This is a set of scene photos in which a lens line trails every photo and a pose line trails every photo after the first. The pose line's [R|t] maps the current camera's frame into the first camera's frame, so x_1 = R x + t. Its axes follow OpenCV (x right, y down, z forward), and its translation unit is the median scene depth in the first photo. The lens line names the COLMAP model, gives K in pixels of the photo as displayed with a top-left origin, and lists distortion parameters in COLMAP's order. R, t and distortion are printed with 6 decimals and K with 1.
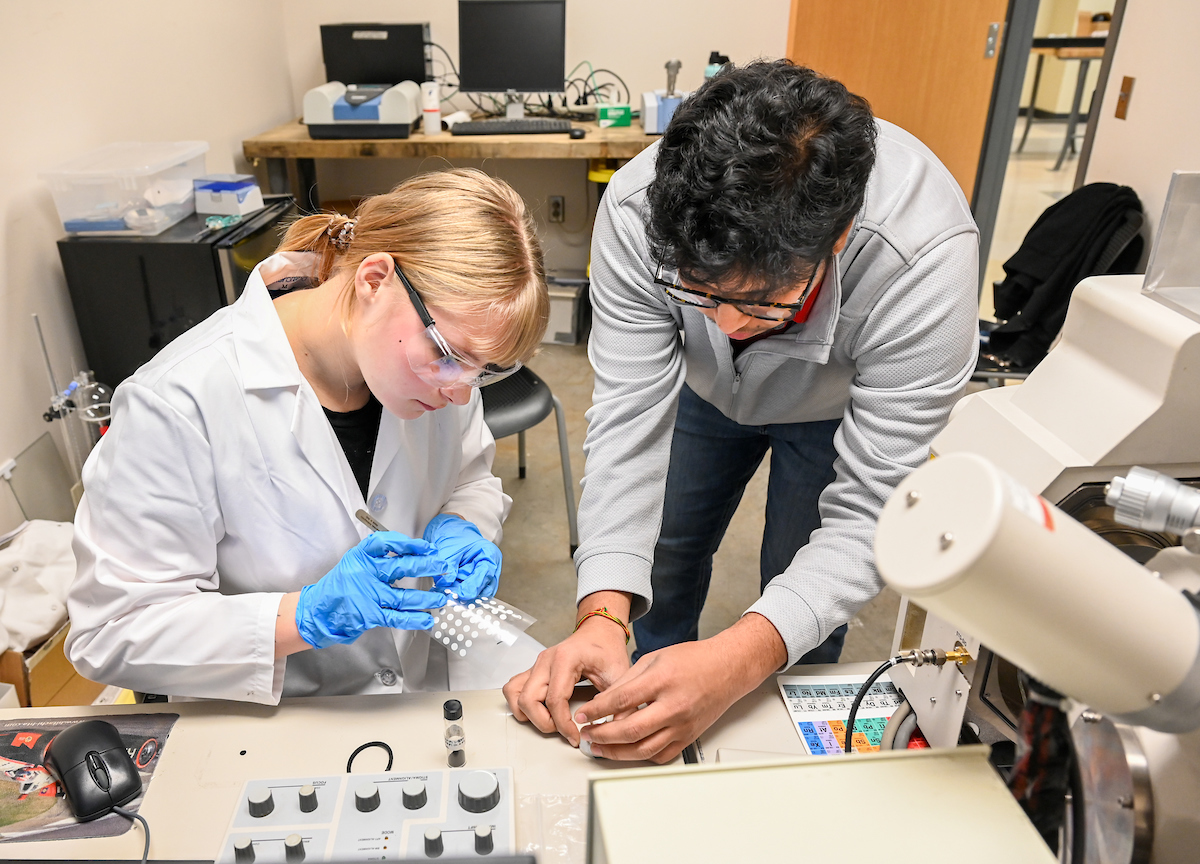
lens RADIAL K [[887.1, 0, 564.2], [0, 887.1, 473.4], [0, 0, 1]] dist [0.000086, 0.006116]
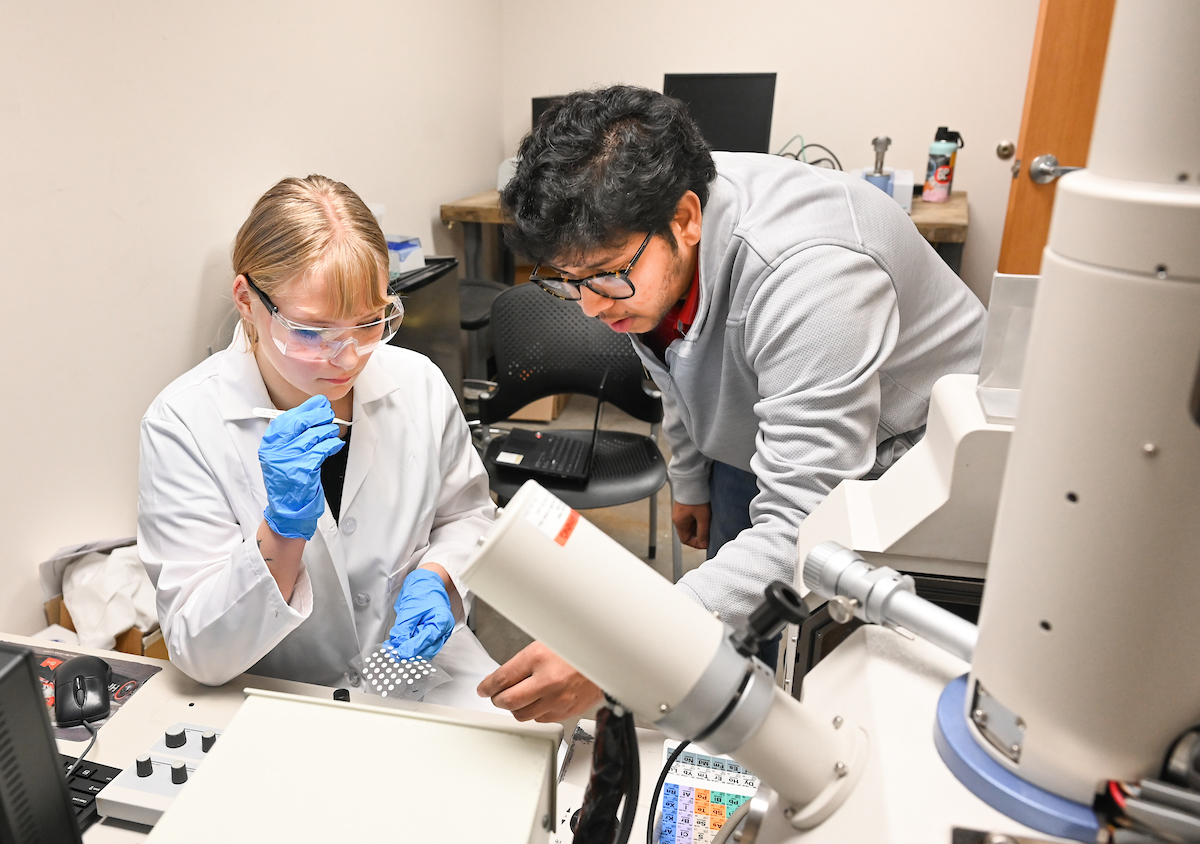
lens RADIAL K [[993.4, 0, 561.7], [0, 993.4, 514.1], [0, 0, 1]] dist [0.010005, -0.000268]
pose [[0.947230, 0.128383, -0.293722, 0.166165], [-0.145956, 0.988537, -0.038614, 0.013282], [0.285398, 0.079447, 0.955111, -0.058277]]
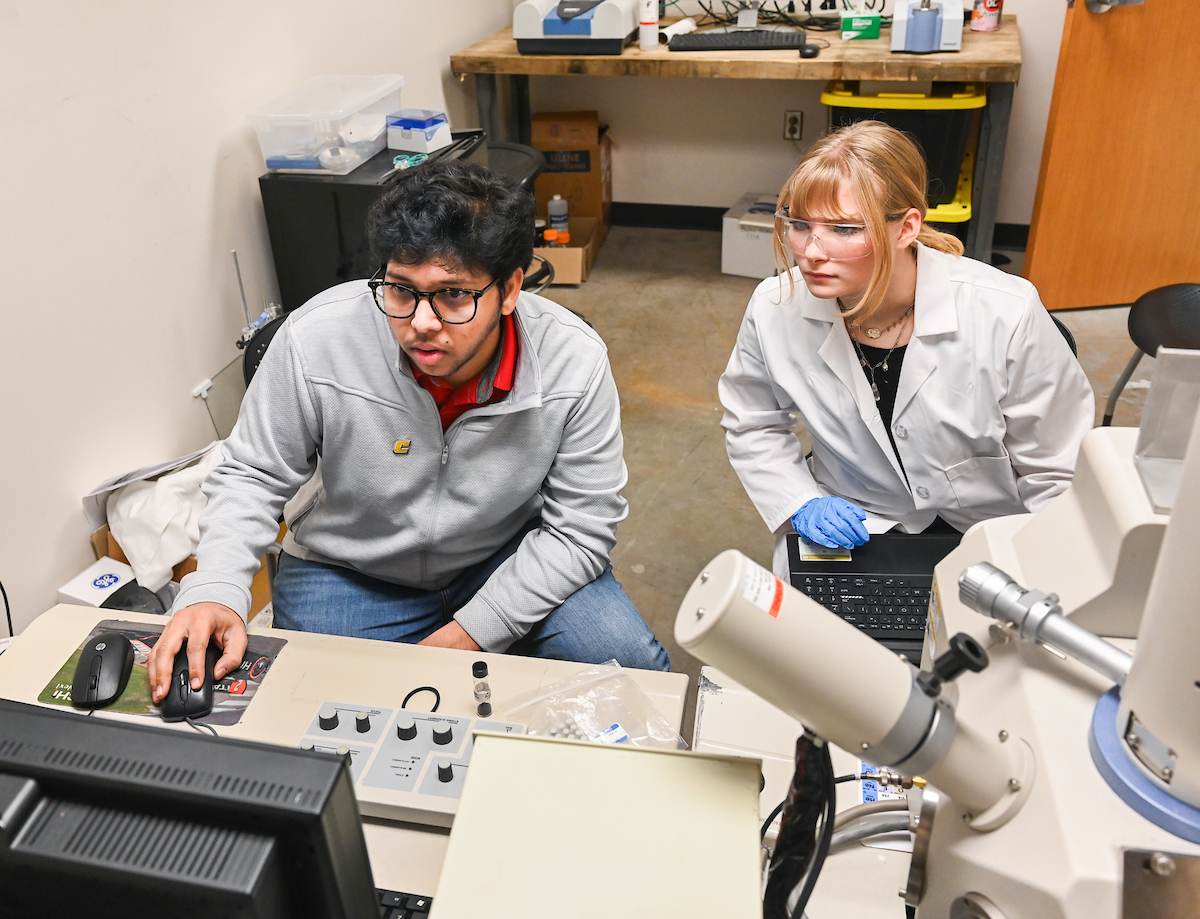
lens RADIAL K [[1092.6, 0, 601.6], [0, 1092.6, 458.7], [0, 0, 1]] dist [0.003804, 0.000000]
pose [[0.966683, 0.107677, -0.232229, 0.115454], [-0.090954, 0.992507, 0.081588, -0.052610], [0.239274, -0.057747, 0.969233, -0.130350]]
